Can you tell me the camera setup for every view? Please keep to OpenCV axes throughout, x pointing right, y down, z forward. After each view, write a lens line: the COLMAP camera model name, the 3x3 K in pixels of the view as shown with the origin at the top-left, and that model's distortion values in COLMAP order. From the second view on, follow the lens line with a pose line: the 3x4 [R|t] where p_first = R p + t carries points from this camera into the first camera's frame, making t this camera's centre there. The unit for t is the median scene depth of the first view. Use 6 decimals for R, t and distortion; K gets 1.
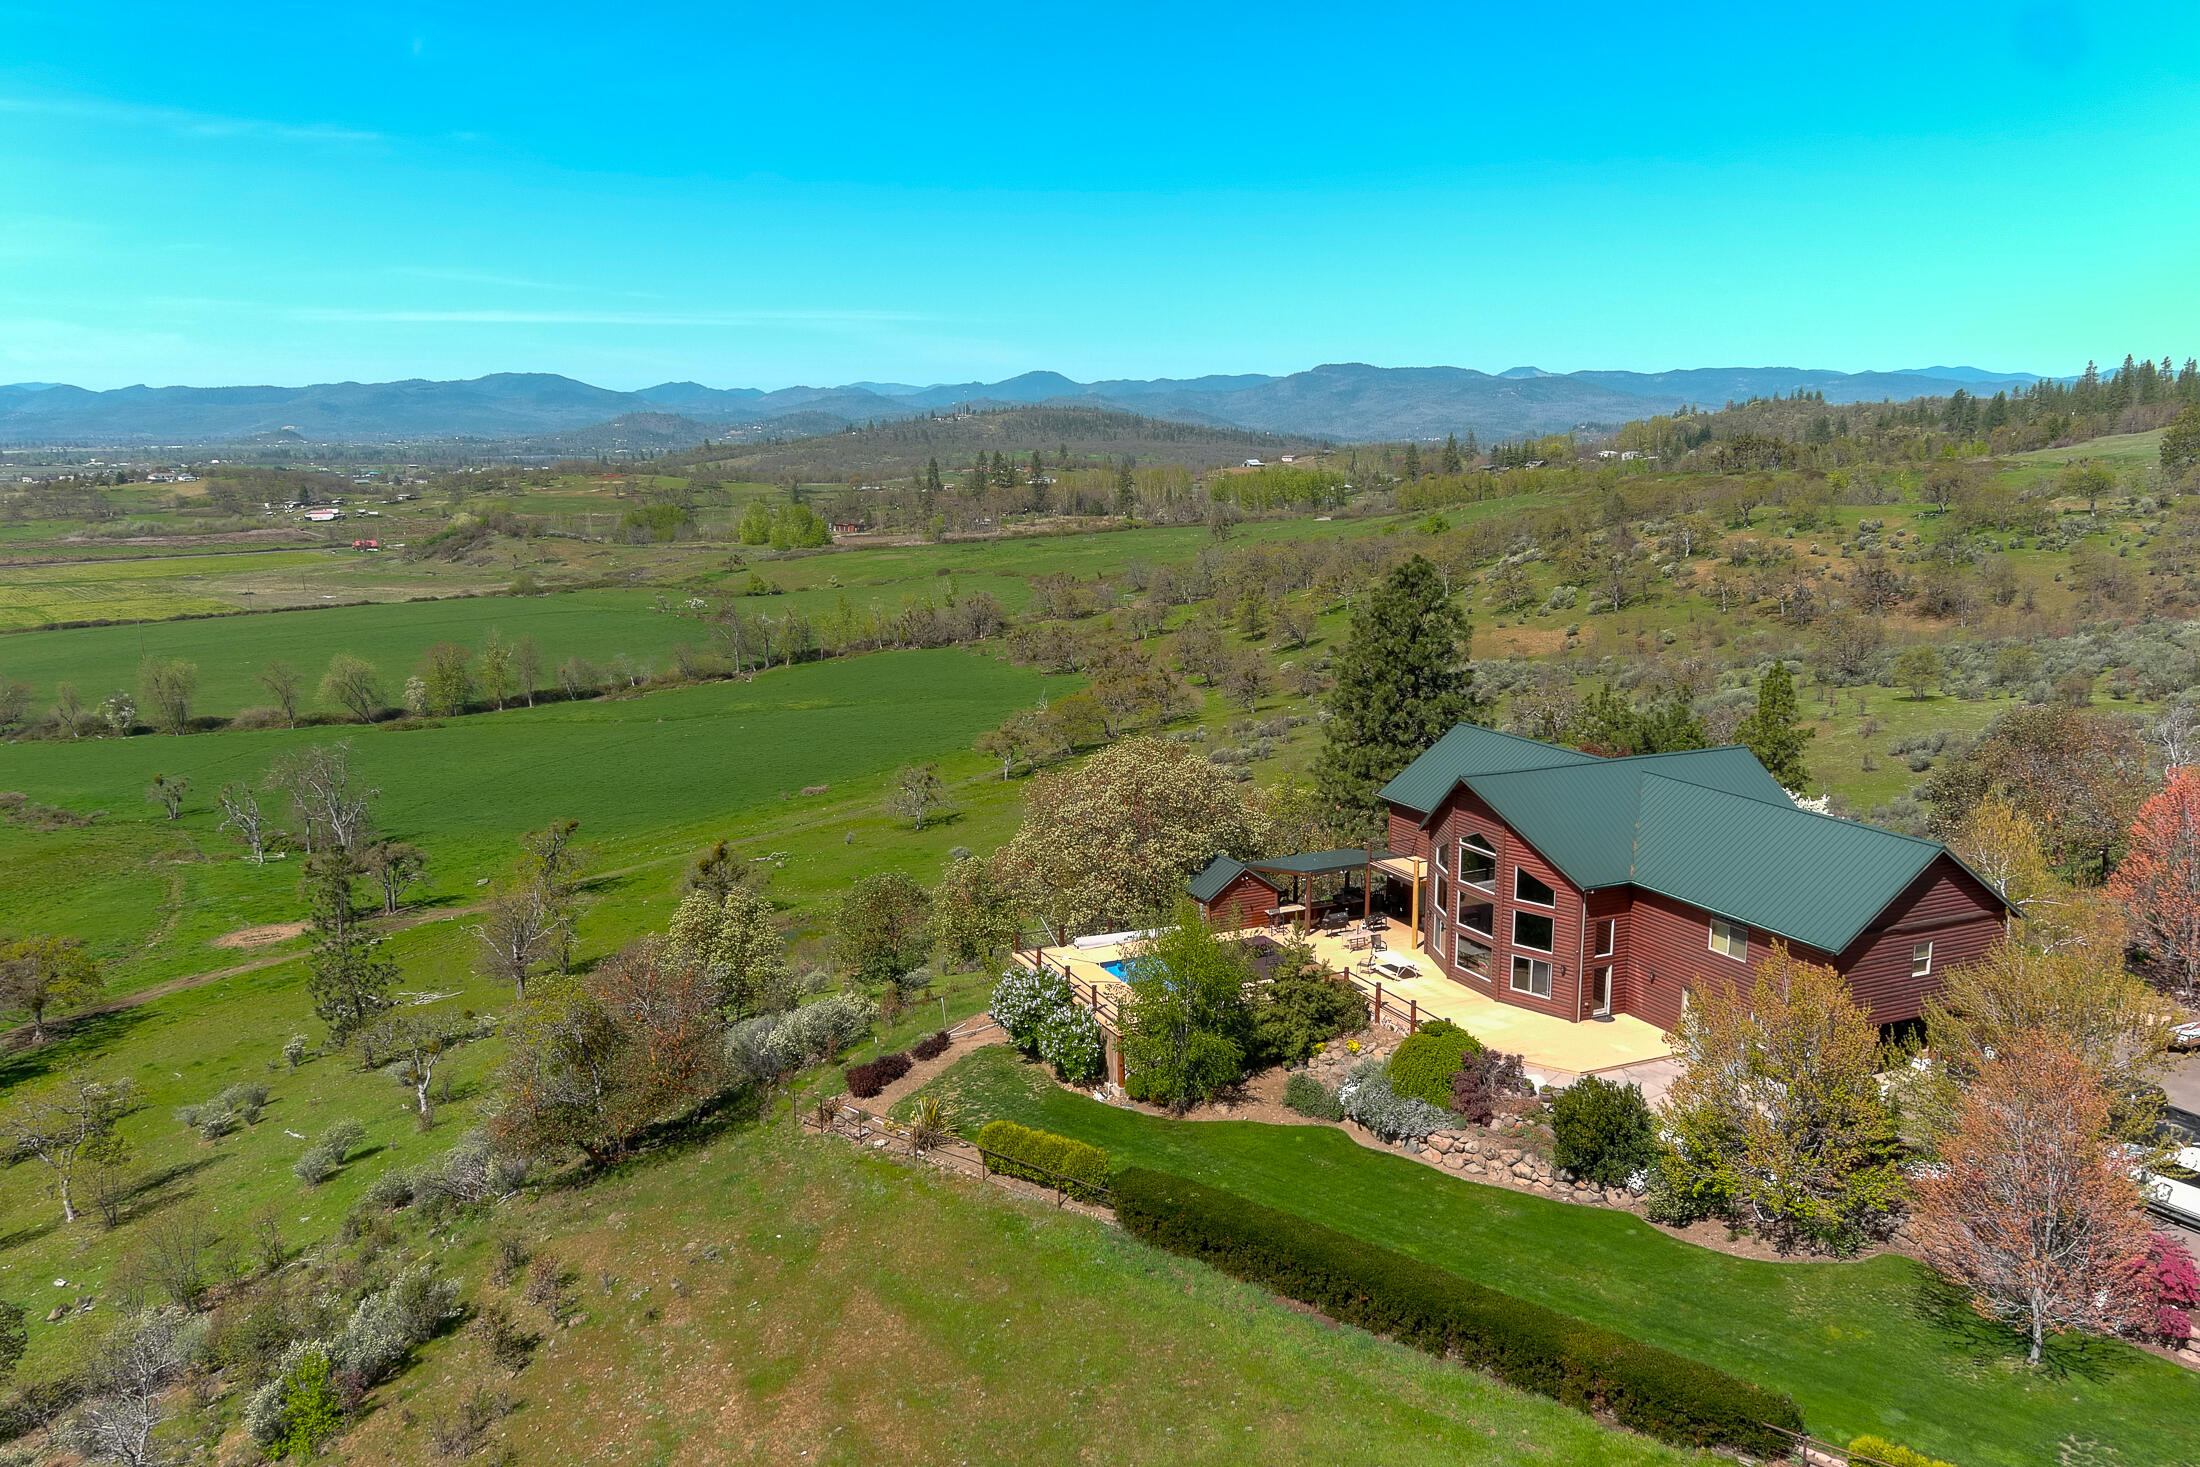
lens RADIAL K [[1706.3, 0, 1100.0], [0, 1706.3, 733.5], [0, 0, 1]] dist [0.034951, -0.031876]
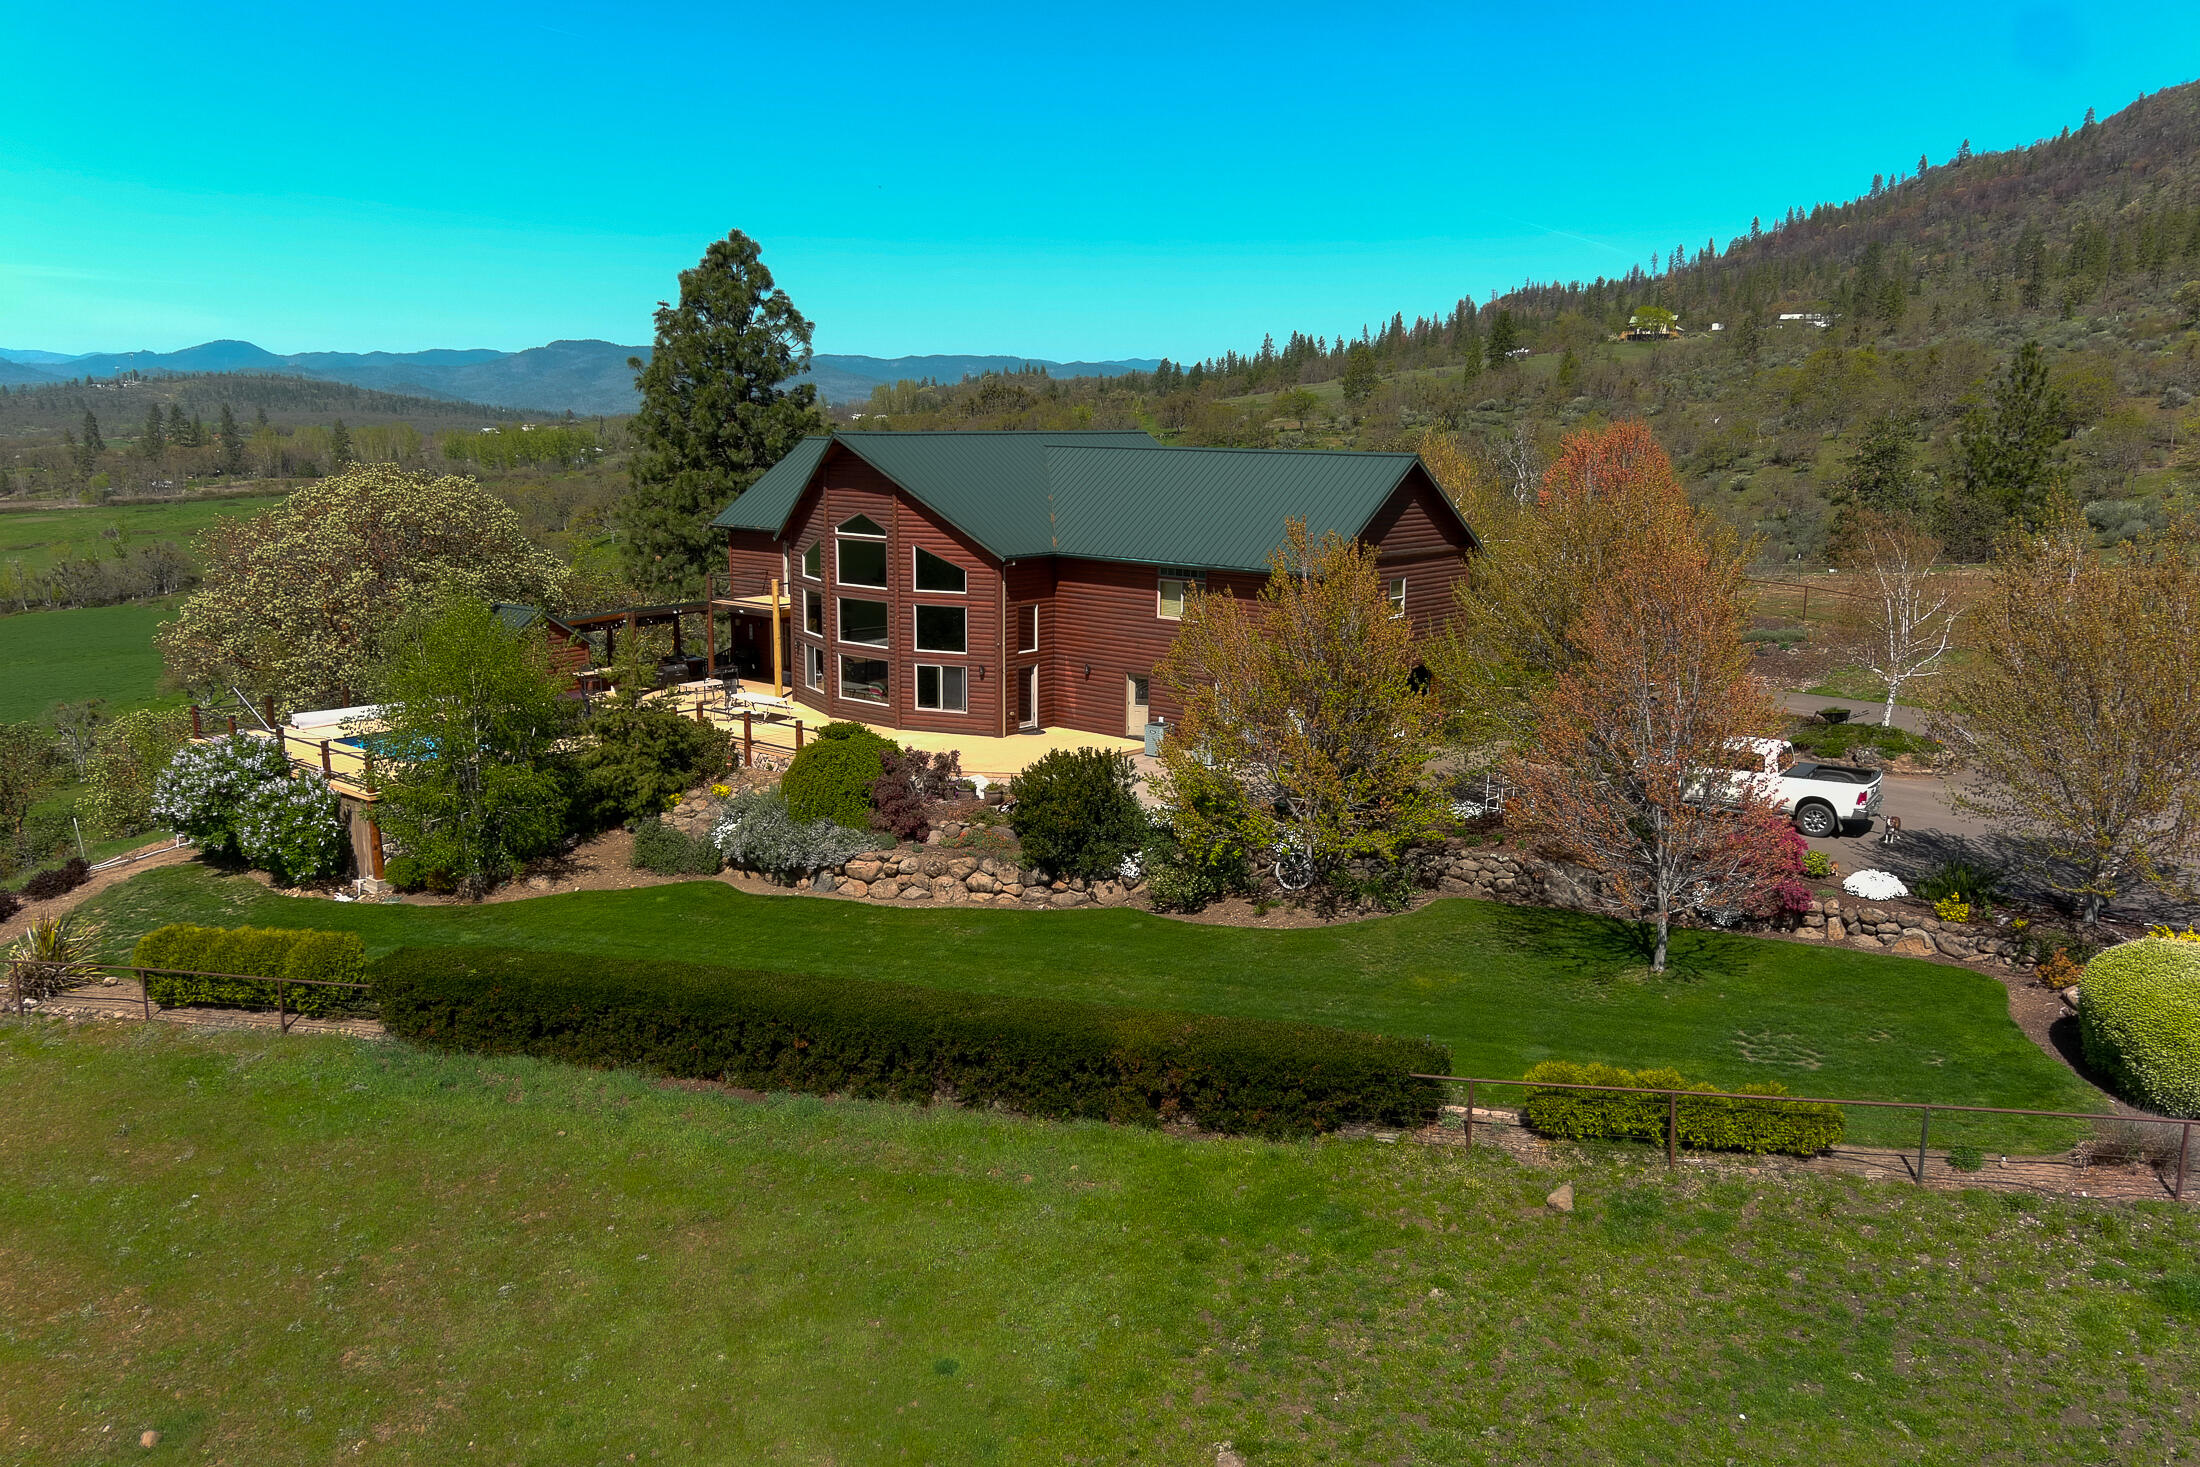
lens RADIAL K [[1706.3, 0, 1100.0], [0, 1706.3, 733.5], [0, 0, 1]] dist [0.034951, -0.031876]
pose [[0.910672, -0.069241, 0.407287, -0.000210], [0.065158, 0.997589, 0.023905, 0.115213], [-0.407960, 0.004768, 0.912987, 0.201783]]
